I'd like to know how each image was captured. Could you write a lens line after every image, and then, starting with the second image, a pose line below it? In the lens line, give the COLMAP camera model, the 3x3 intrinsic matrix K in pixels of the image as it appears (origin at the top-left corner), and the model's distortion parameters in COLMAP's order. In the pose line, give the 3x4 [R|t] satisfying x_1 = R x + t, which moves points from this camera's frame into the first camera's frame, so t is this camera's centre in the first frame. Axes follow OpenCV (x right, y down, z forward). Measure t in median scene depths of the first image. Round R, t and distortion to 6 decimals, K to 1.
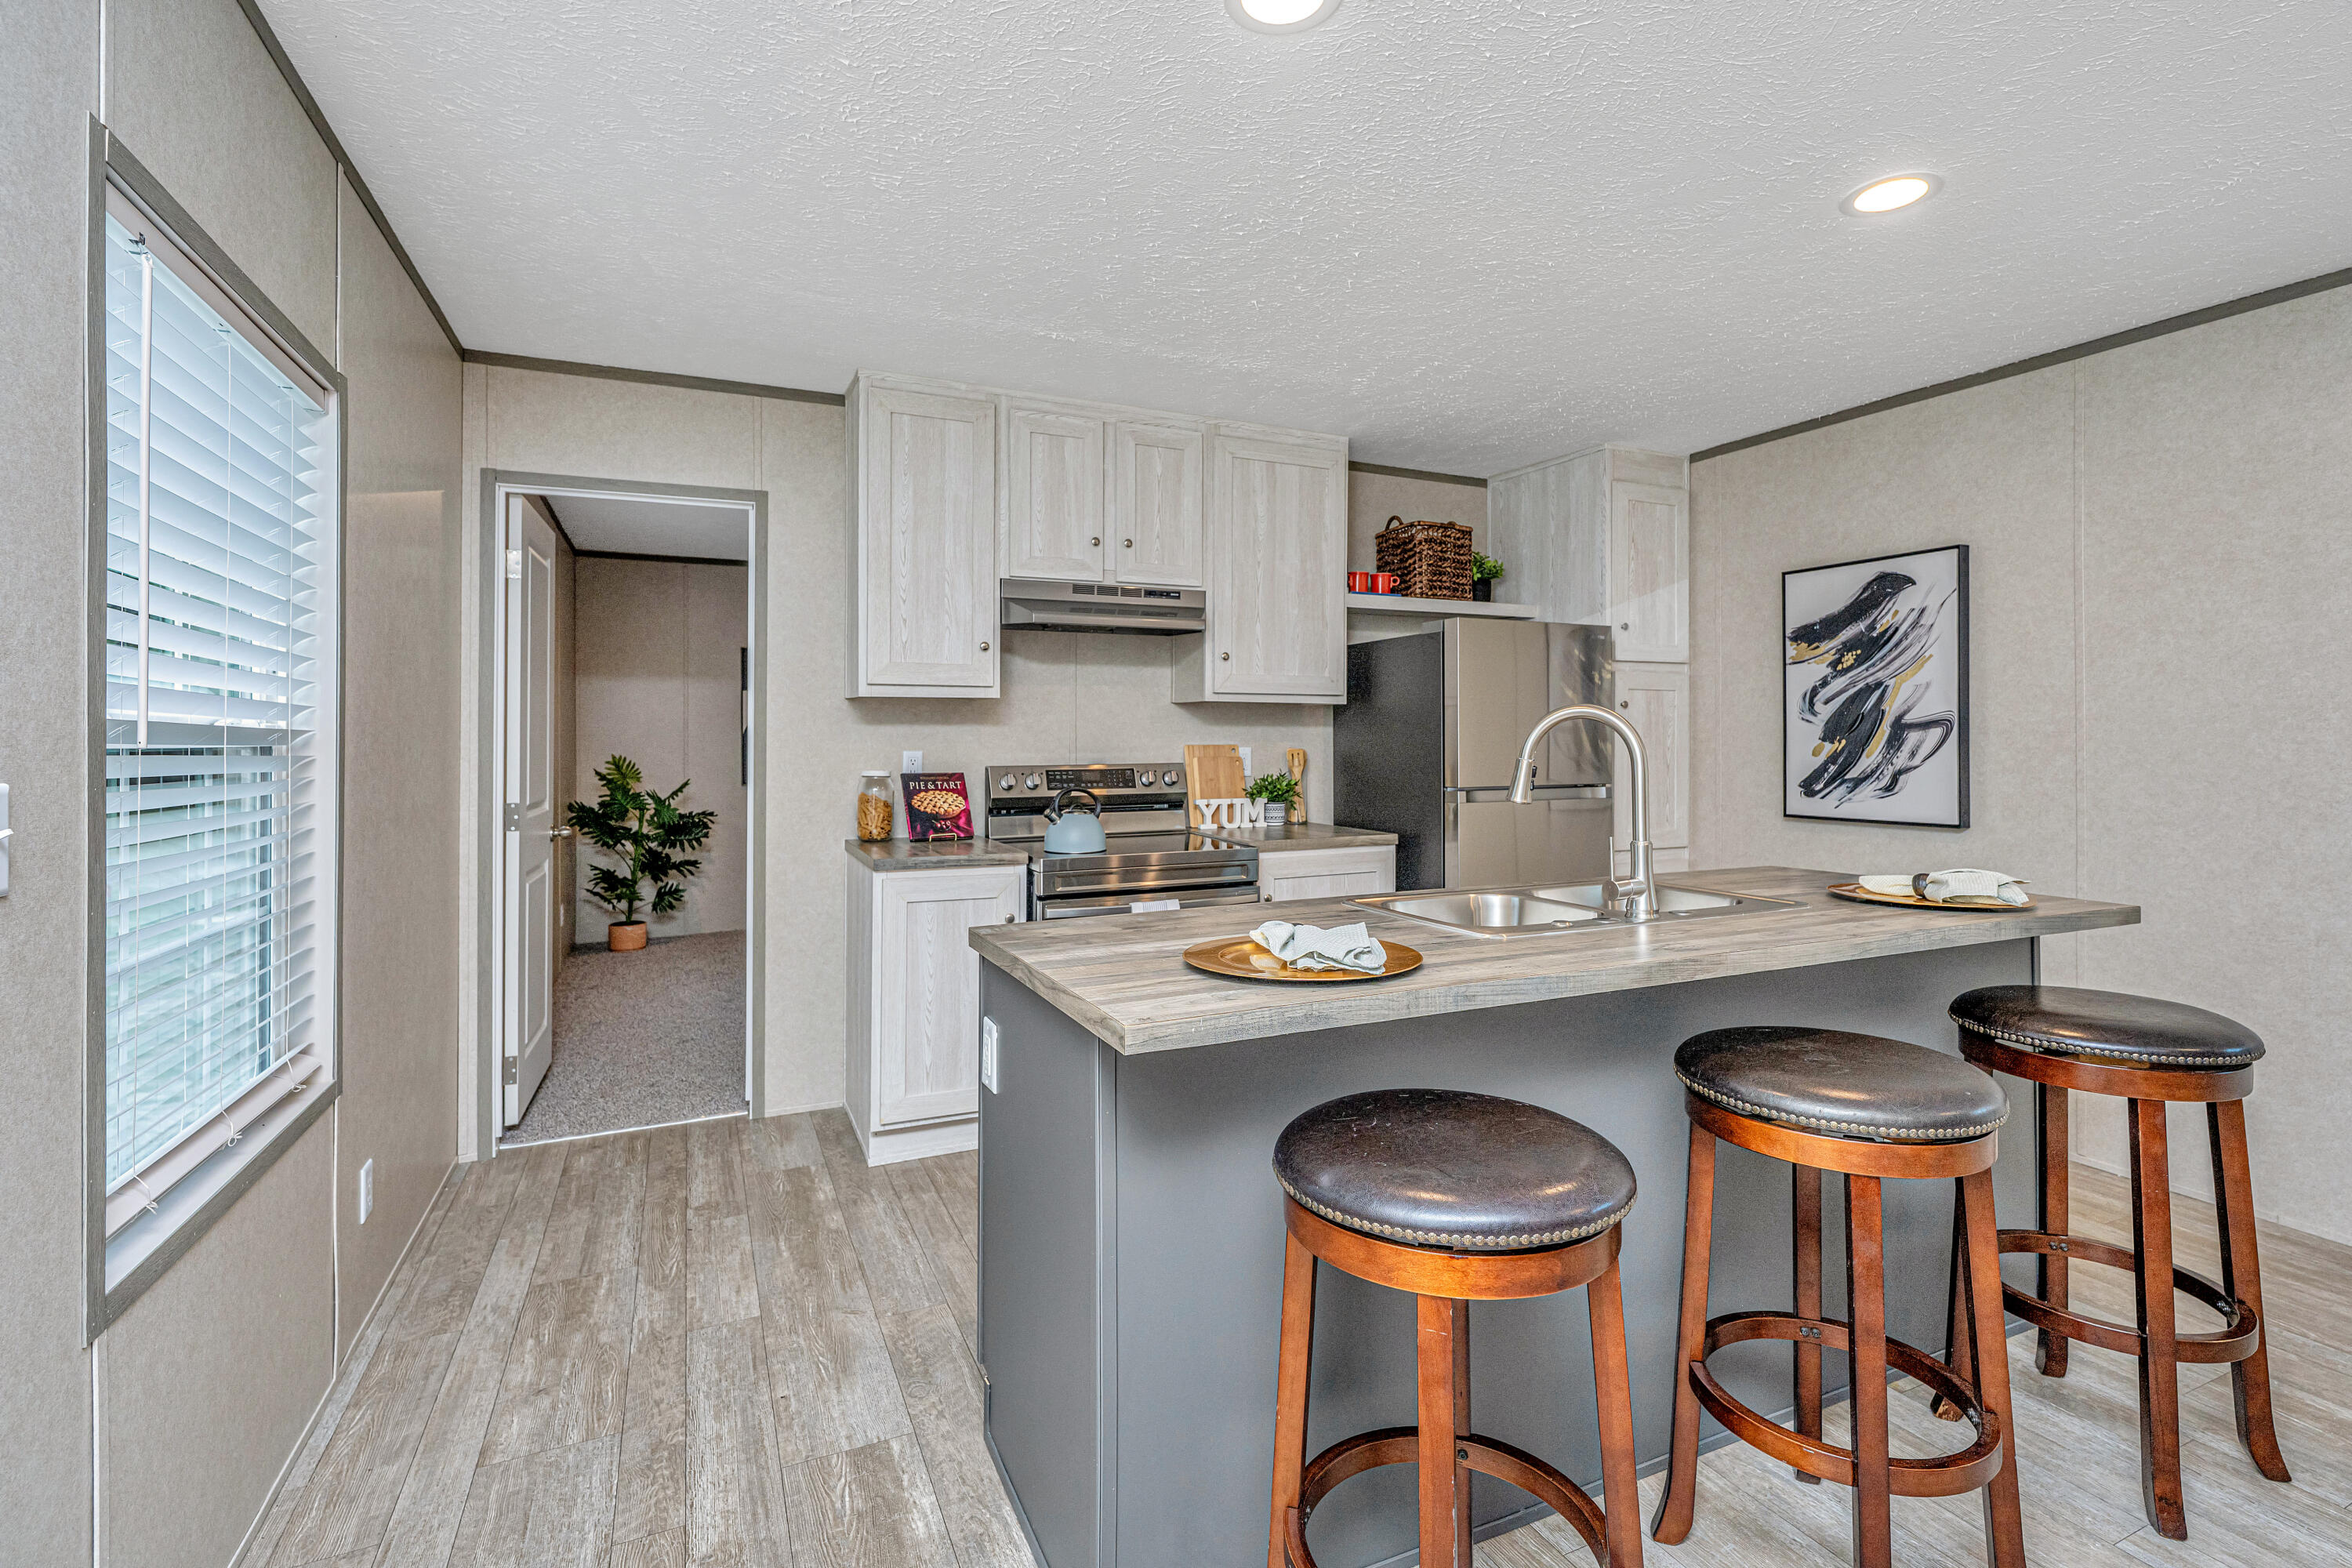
lens RADIAL K [[1066.3, 0, 1172.9], [0, 1066.3, 748.3], [0, 0, 1]] dist [0.008838, -0.000234]
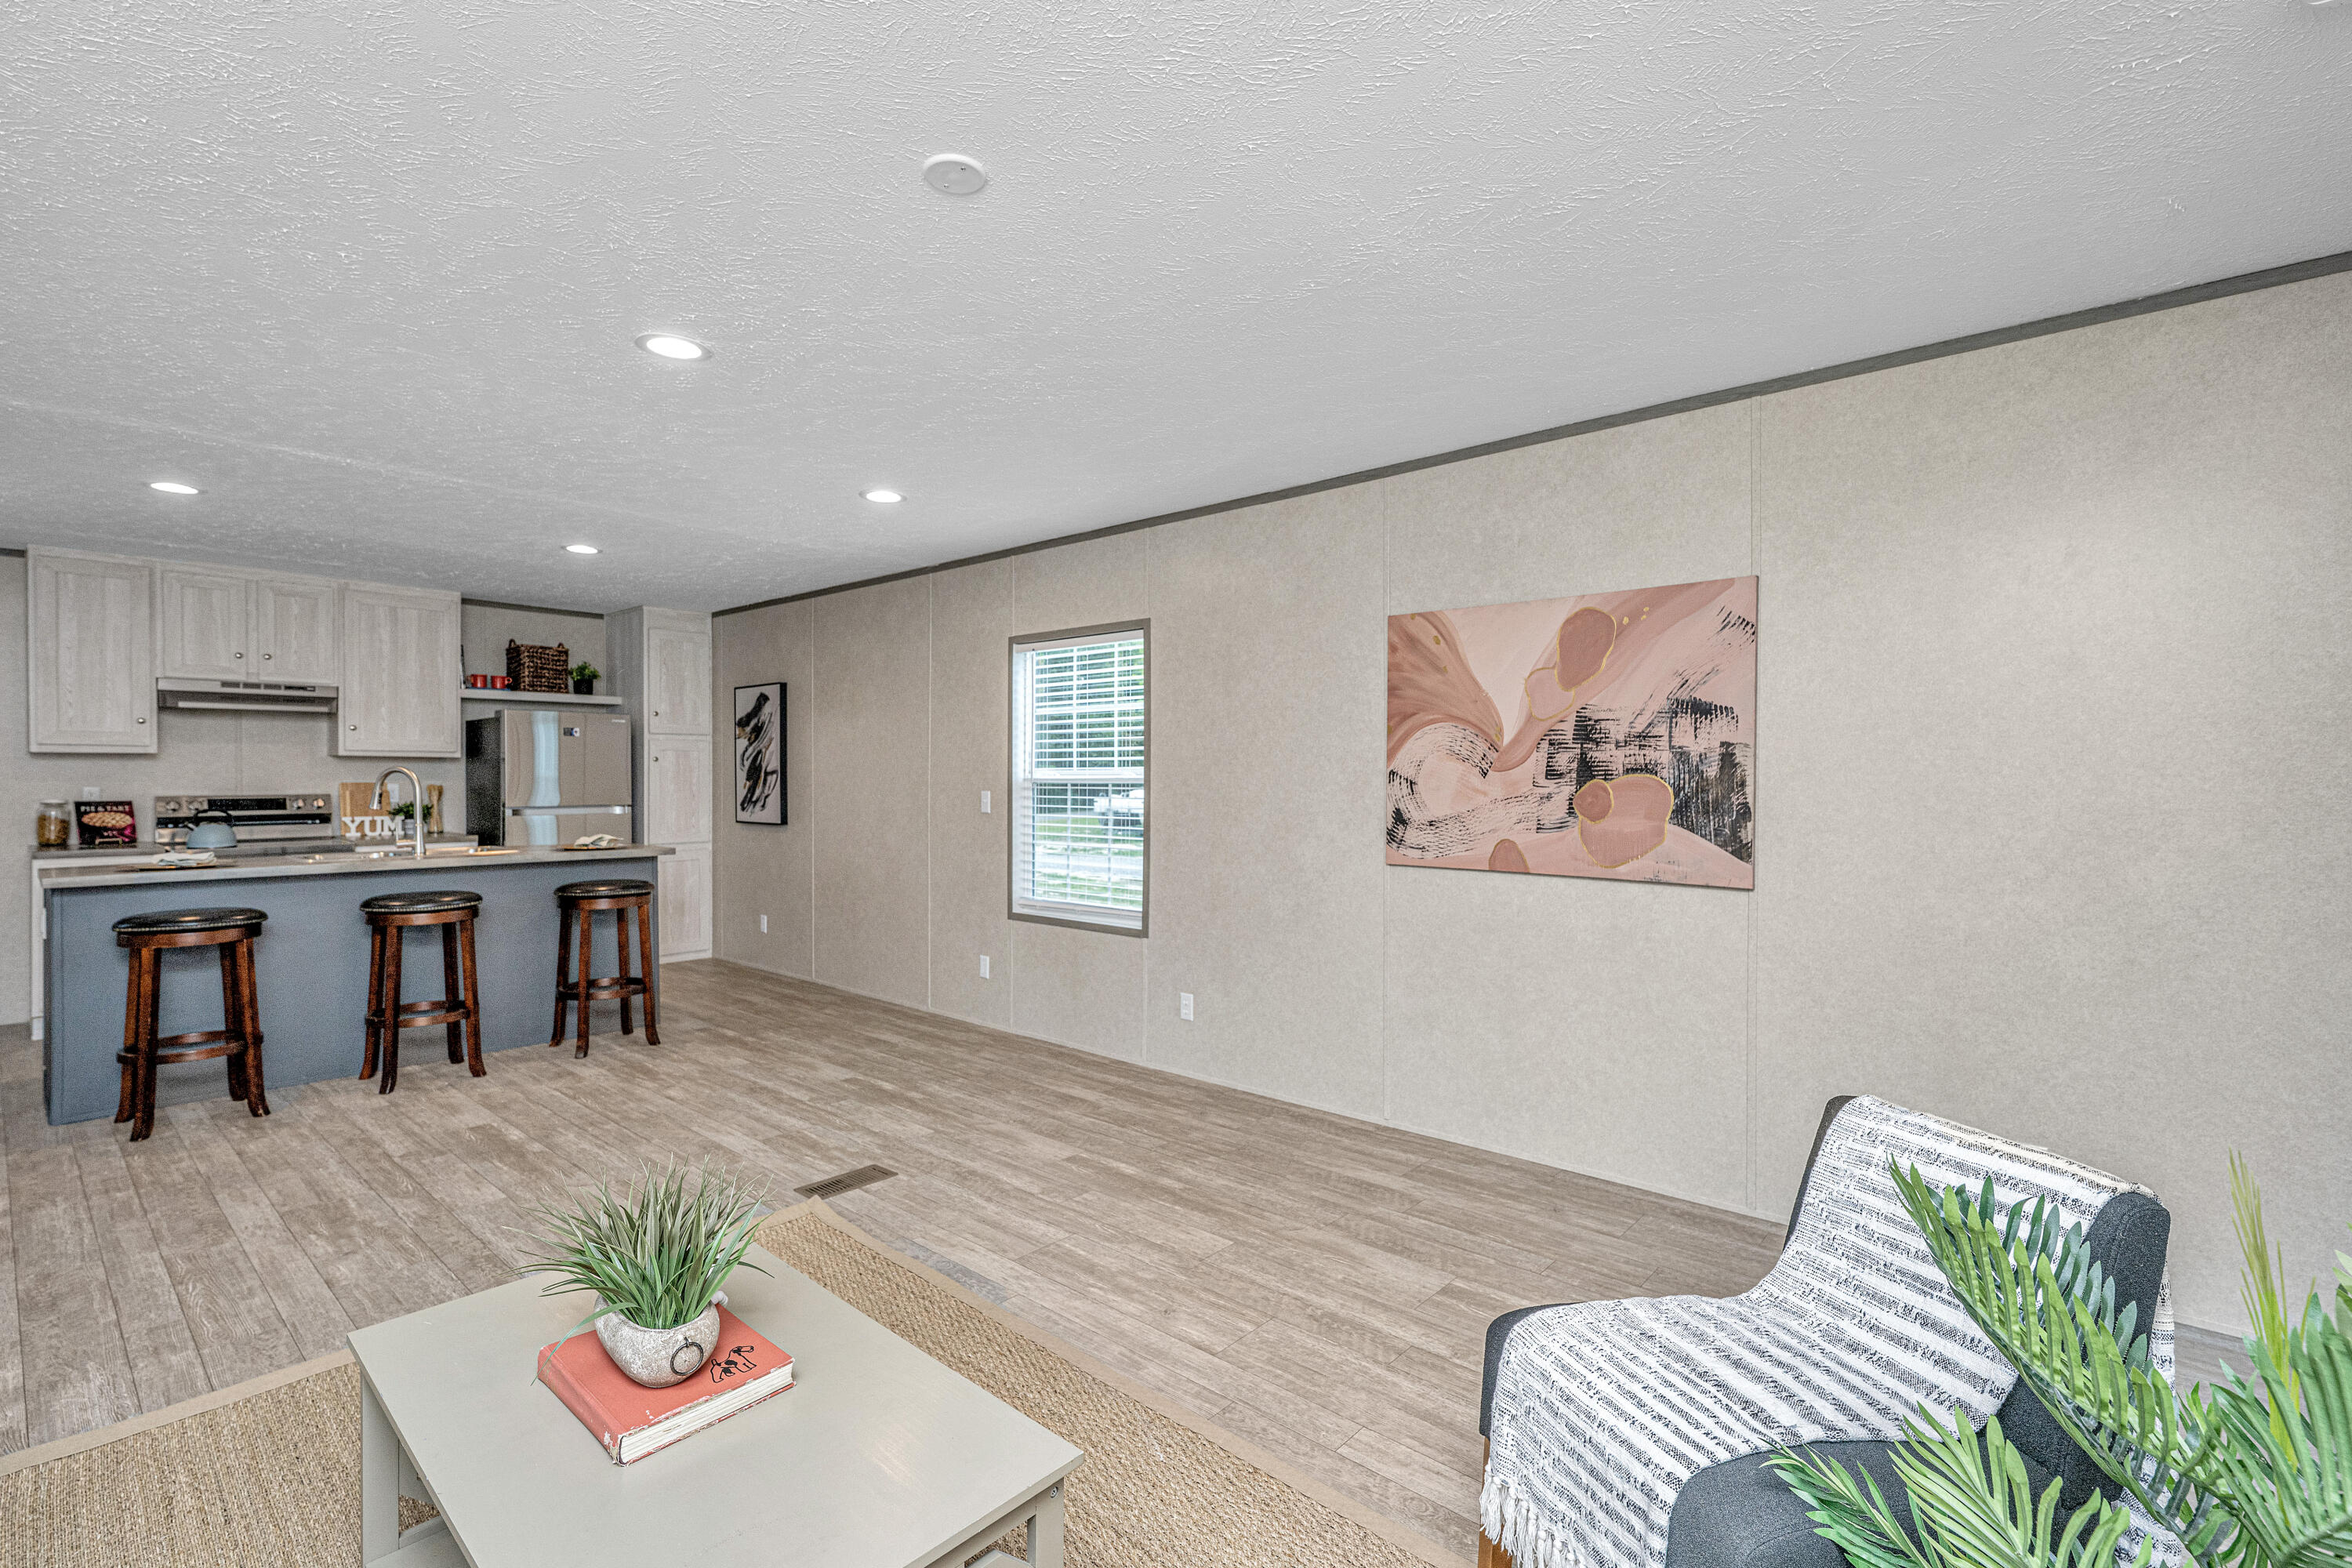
lens RADIAL K [[1051.5, 0, 1180.0], [0, 1051.5, 783.8], [0, 0, 1]] dist [-0.003153, 0.000574]
pose [[0.913260, -0.000044, 0.407378, 0.585528], [0.000096, 1.000000, -0.000107, -0.001155], [-0.407378, 0.000137, 0.913260, -1.030691]]
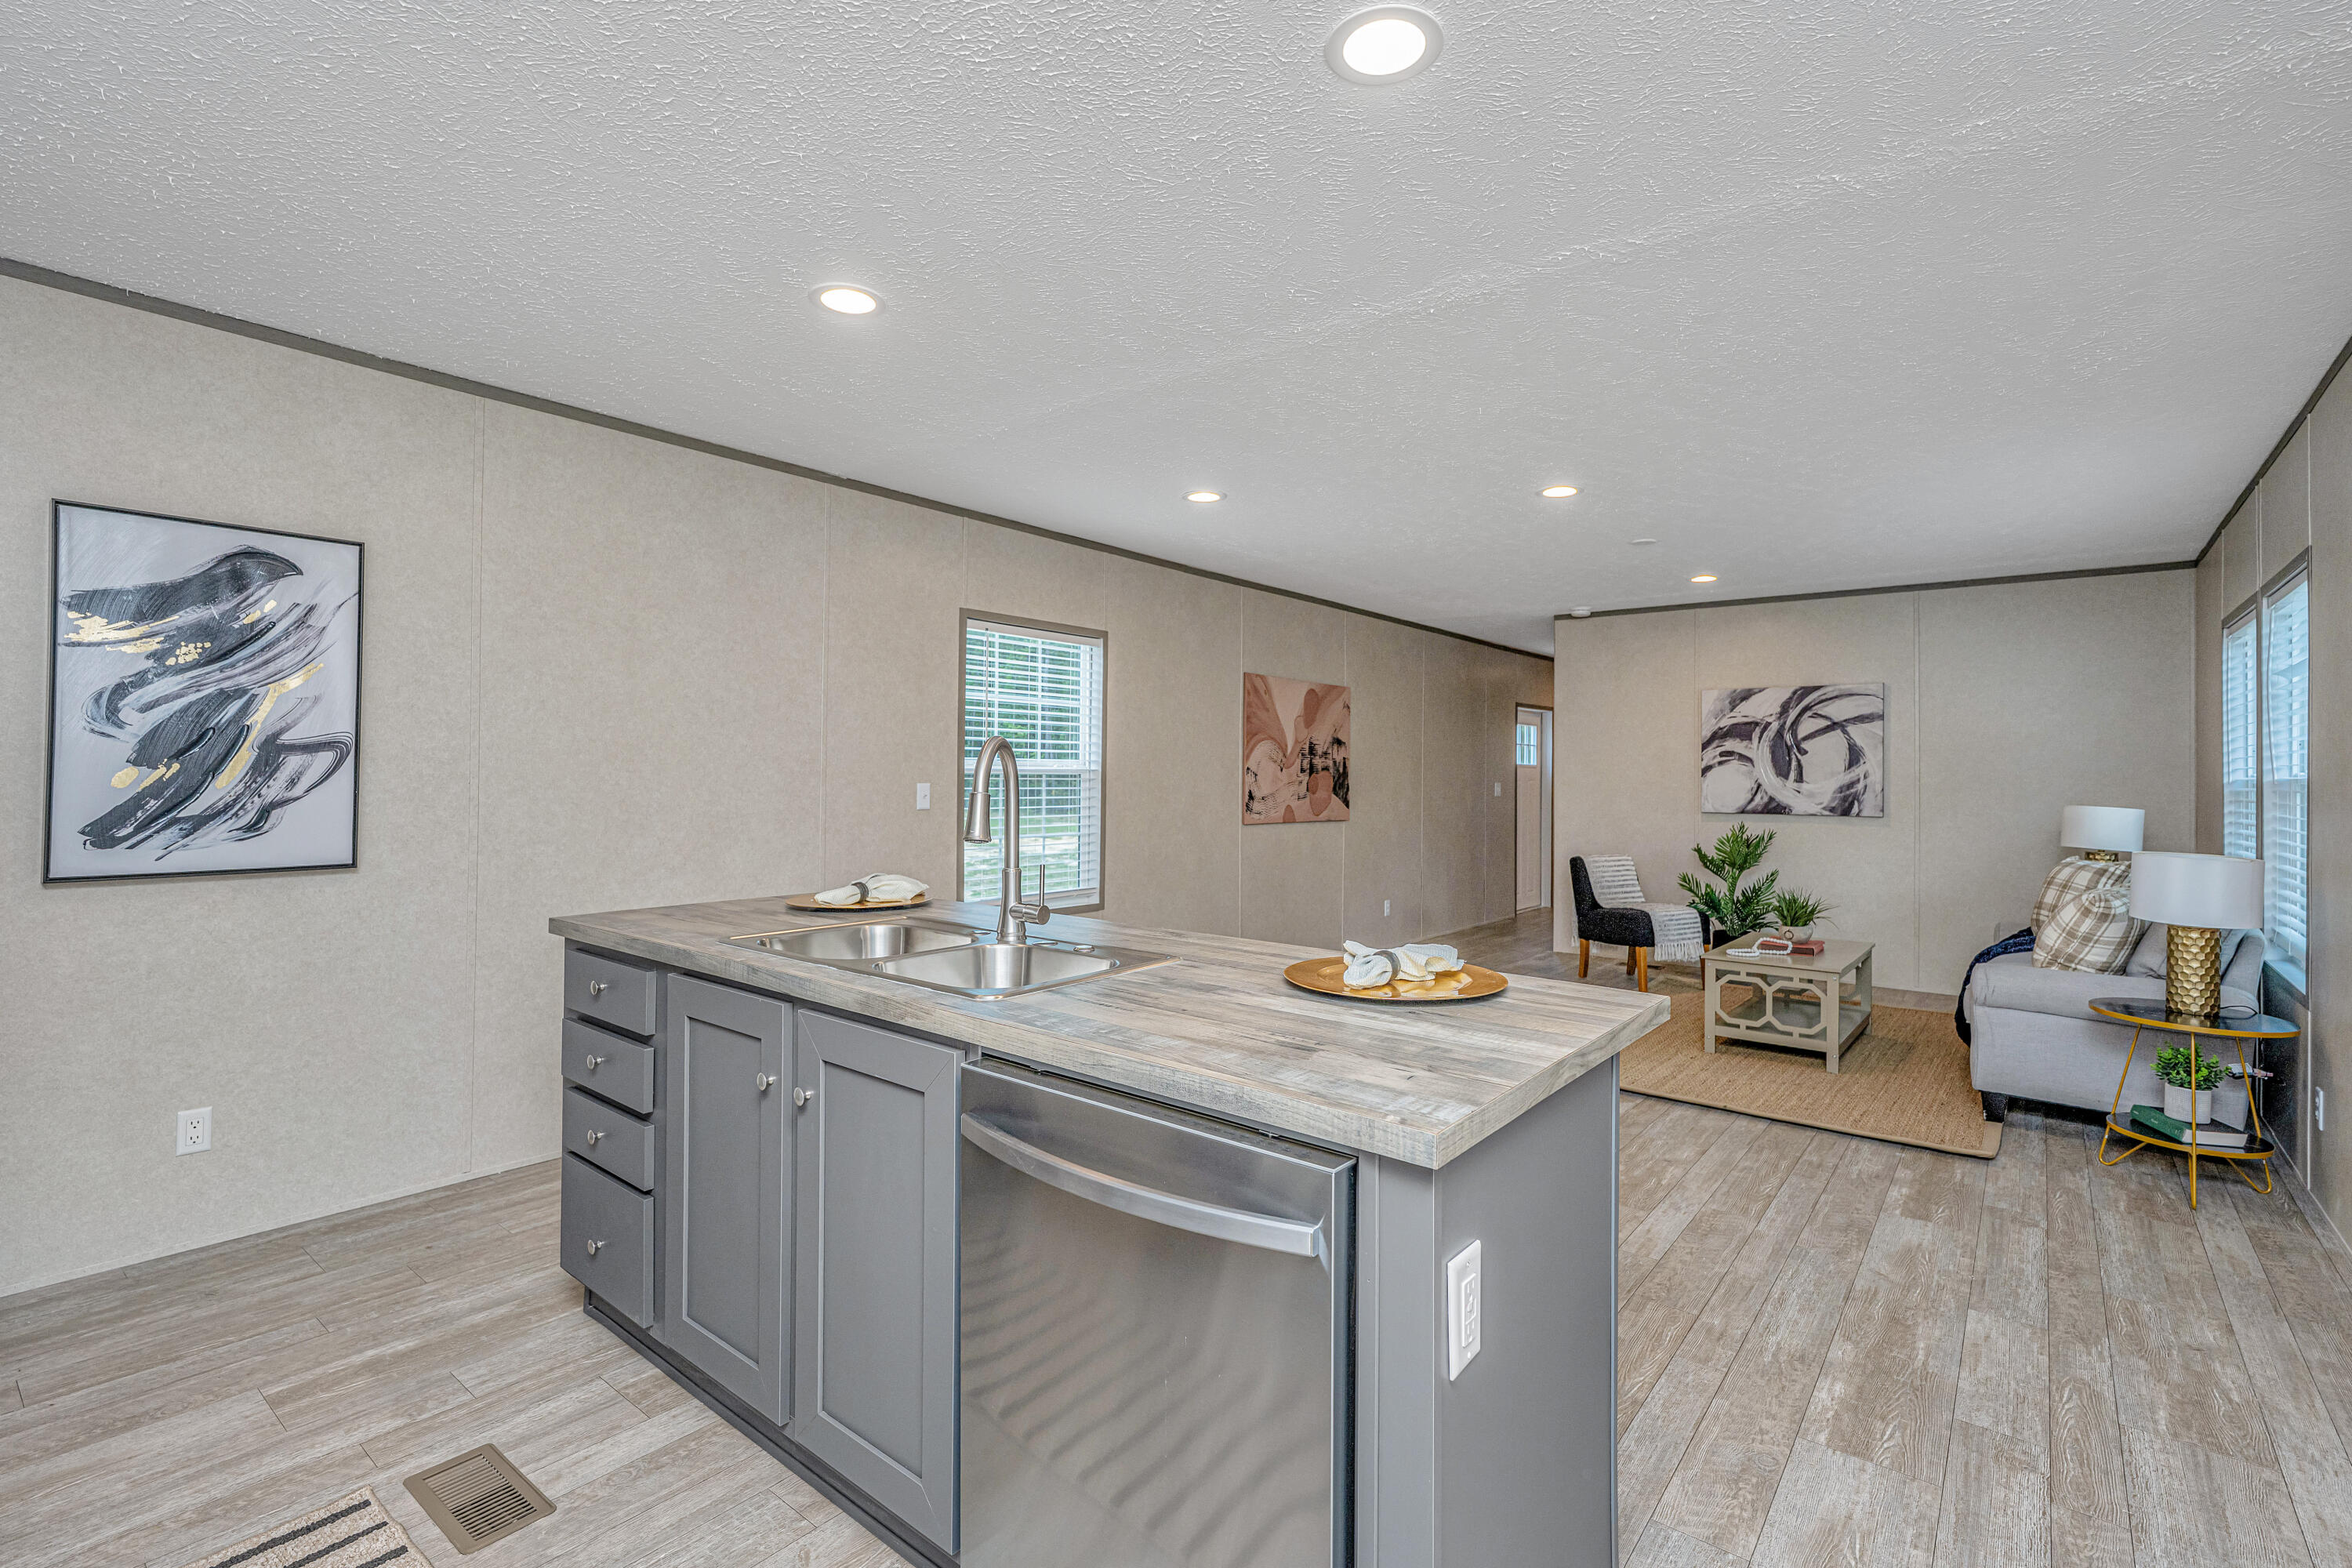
lens RADIAL K [[1097.5, 0, 1153.0], [0, 1097.5, 768.7], [0, 0, 1]] dist [-0.005914, -0.000893]
pose [[-0.441711, 0.001089, 0.897157, -0.327801], [-0.004603, 0.999983, -0.003480, -0.005120], [-0.897146, -0.005667, -0.441698, 0.755032]]
